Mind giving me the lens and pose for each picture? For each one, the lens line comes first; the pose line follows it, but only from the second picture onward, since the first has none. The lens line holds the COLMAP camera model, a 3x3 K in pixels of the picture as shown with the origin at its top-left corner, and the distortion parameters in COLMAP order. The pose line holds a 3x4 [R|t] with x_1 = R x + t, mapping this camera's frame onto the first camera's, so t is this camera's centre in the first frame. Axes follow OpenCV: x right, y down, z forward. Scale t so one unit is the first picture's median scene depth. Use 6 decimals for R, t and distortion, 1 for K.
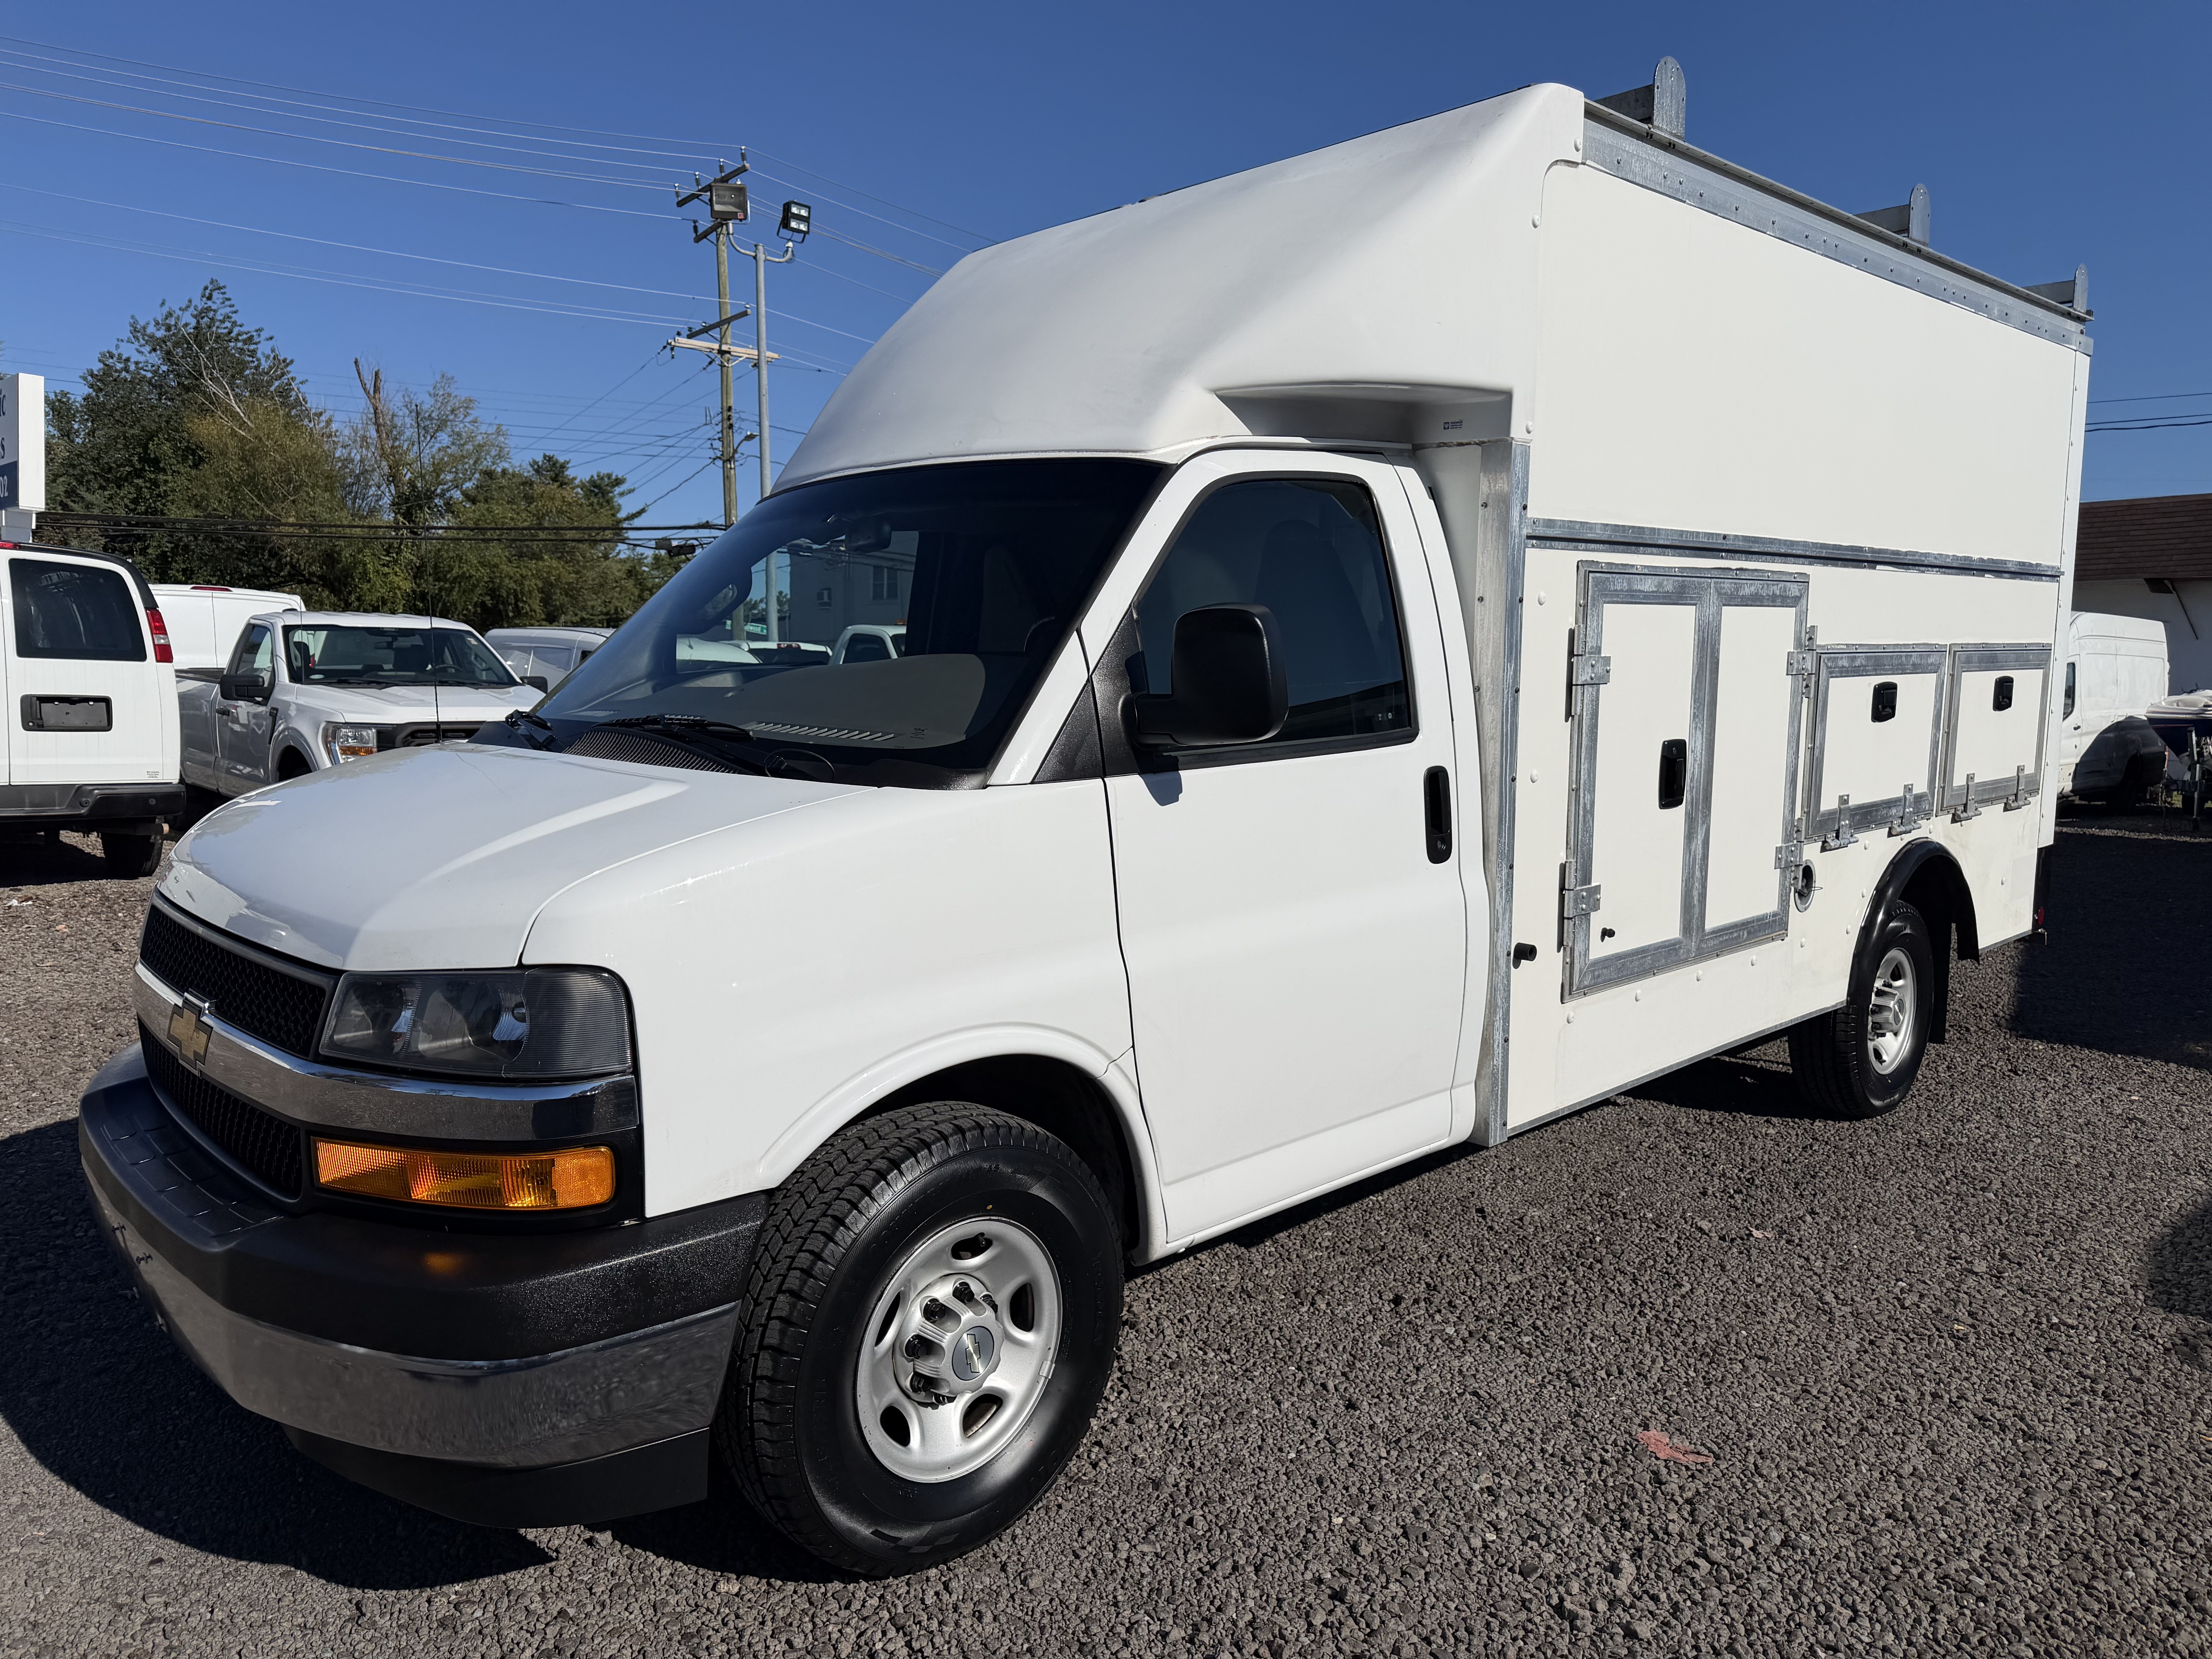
lens RADIAL K [[1550.2, 0, 1100.3], [0, 1550.2, 843.6], [0, 0, 1]] dist [0.076312, -0.106126]
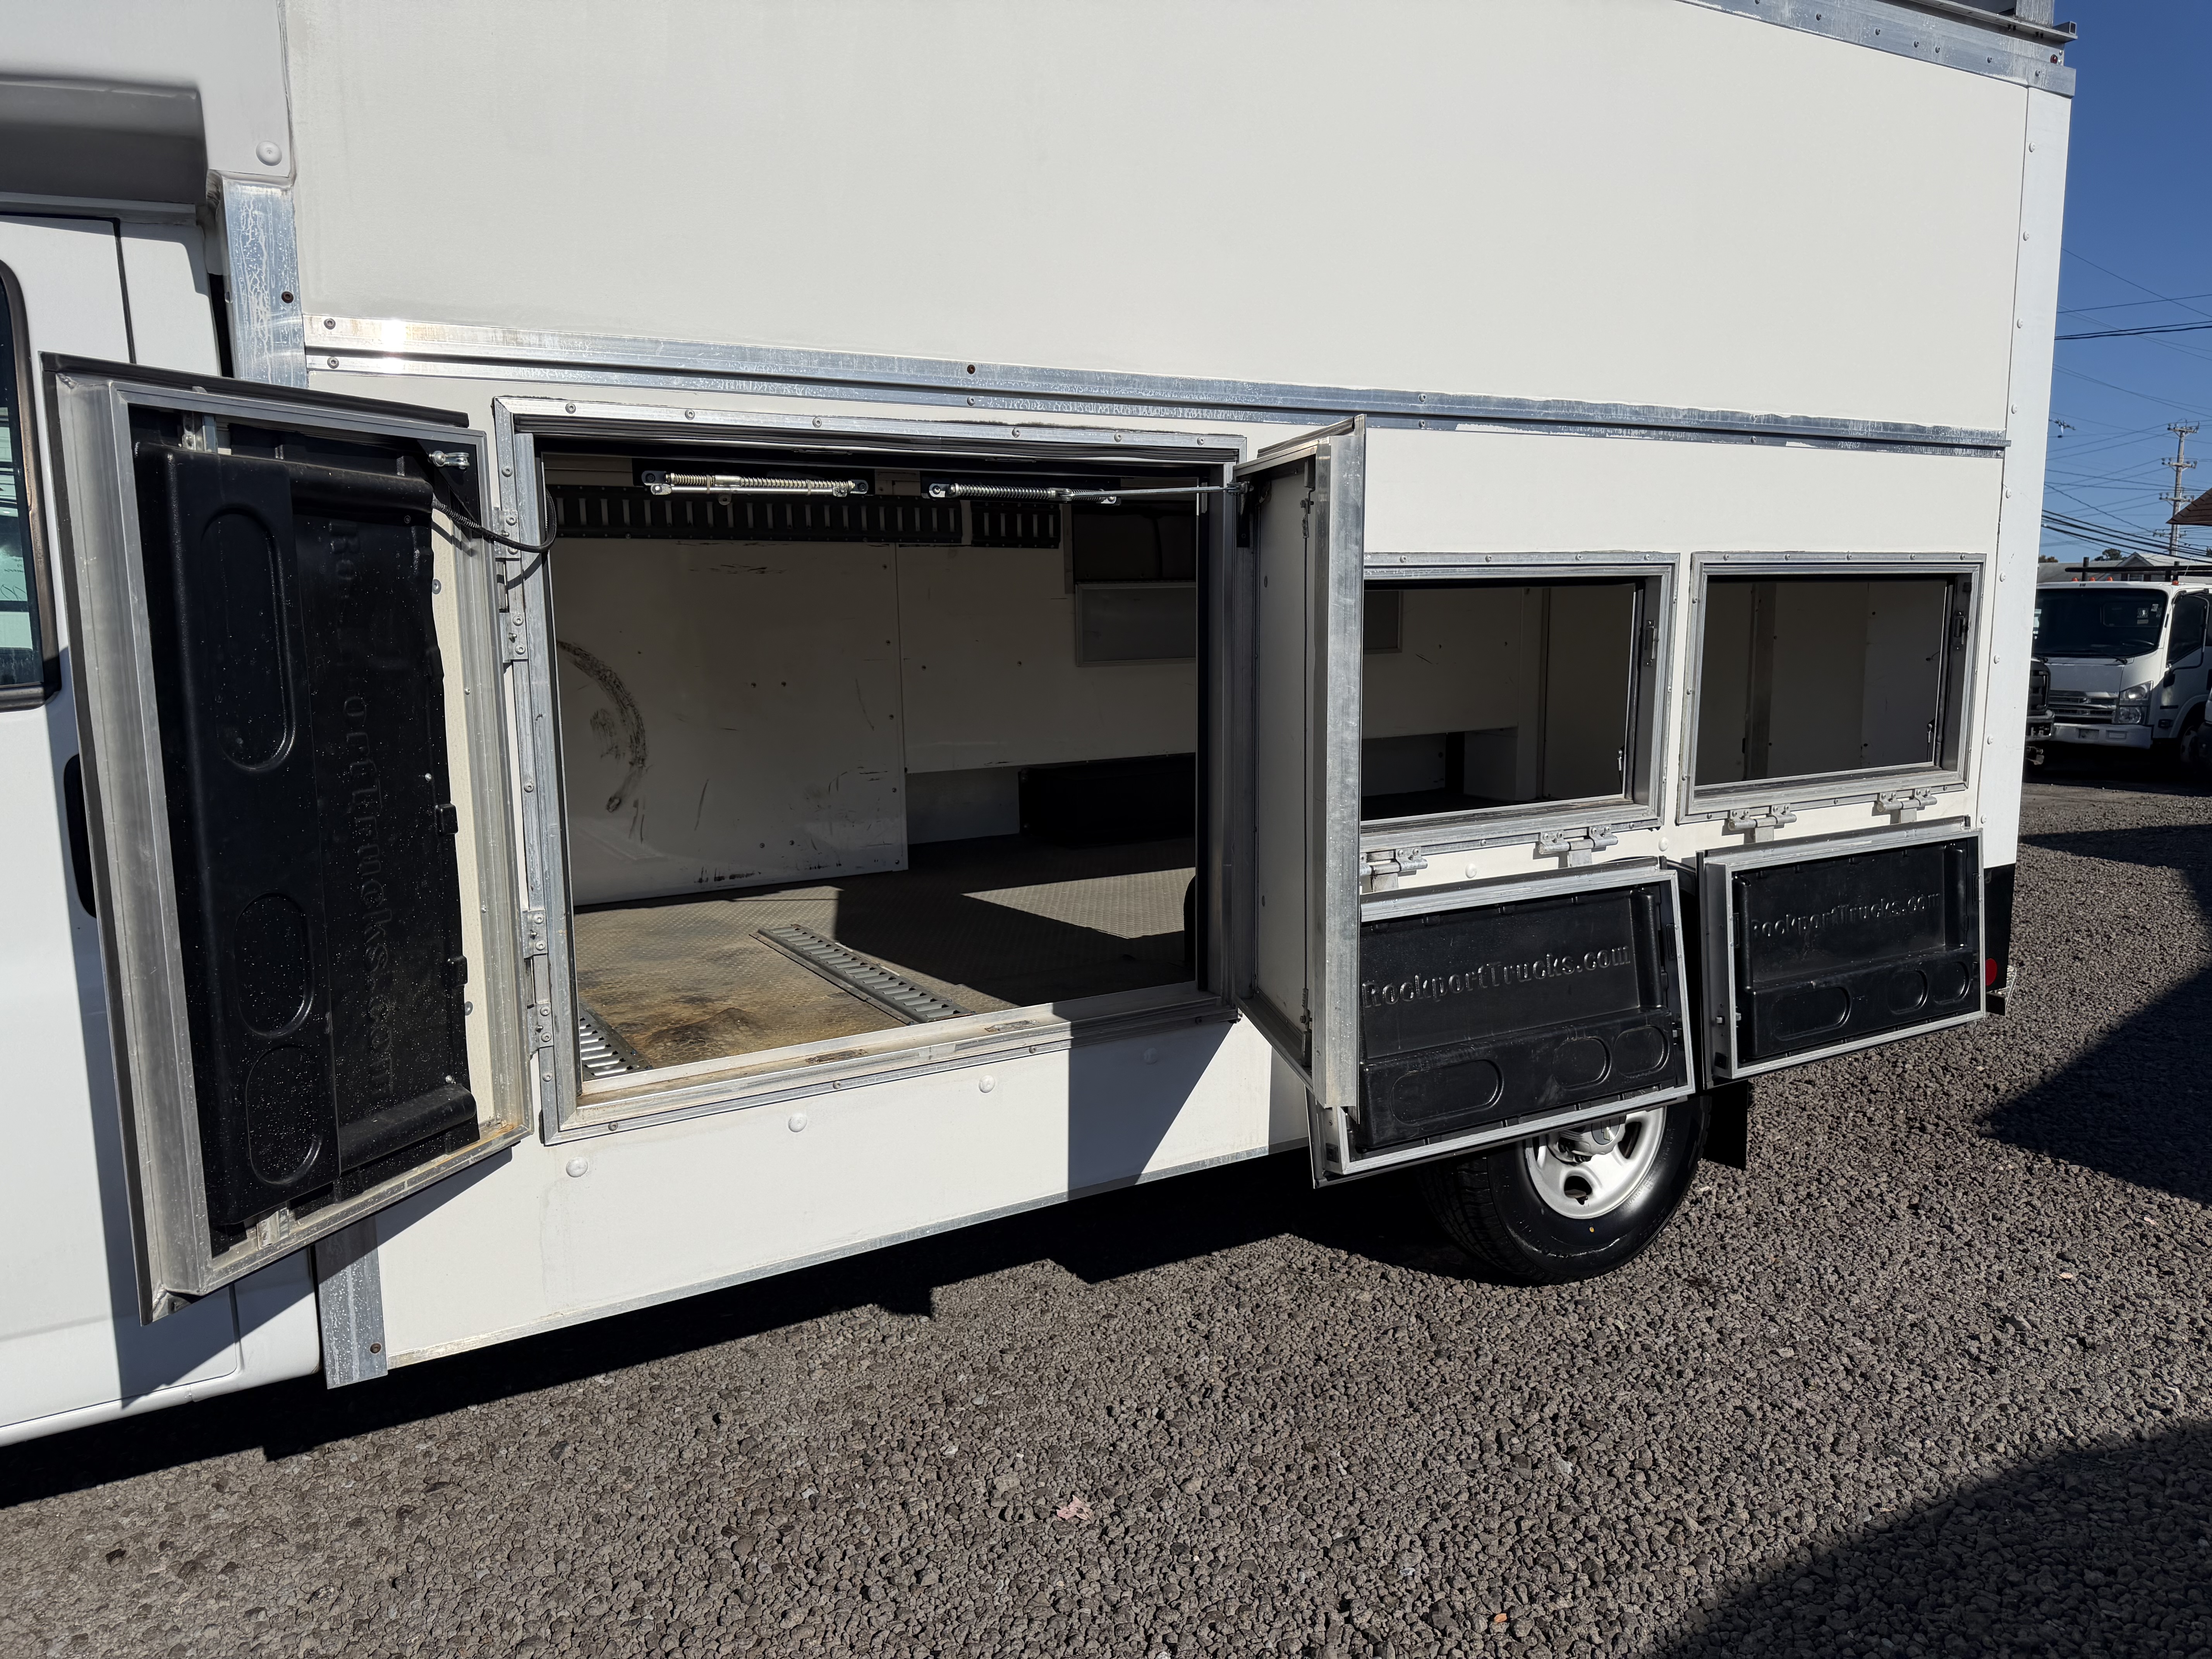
lens RADIAL K [[1550.2, 0, 1100.3], [0, 1550.2, 843.6], [0, 0, 1]] dist [0.076312, -0.106126]
pose [[0.973826, 0.025925, -0.225810, 0.464591], [-0.019040, 0.999287, 0.032618, -0.027403], [0.226495, -0.027464, 0.973625, 0.338687]]
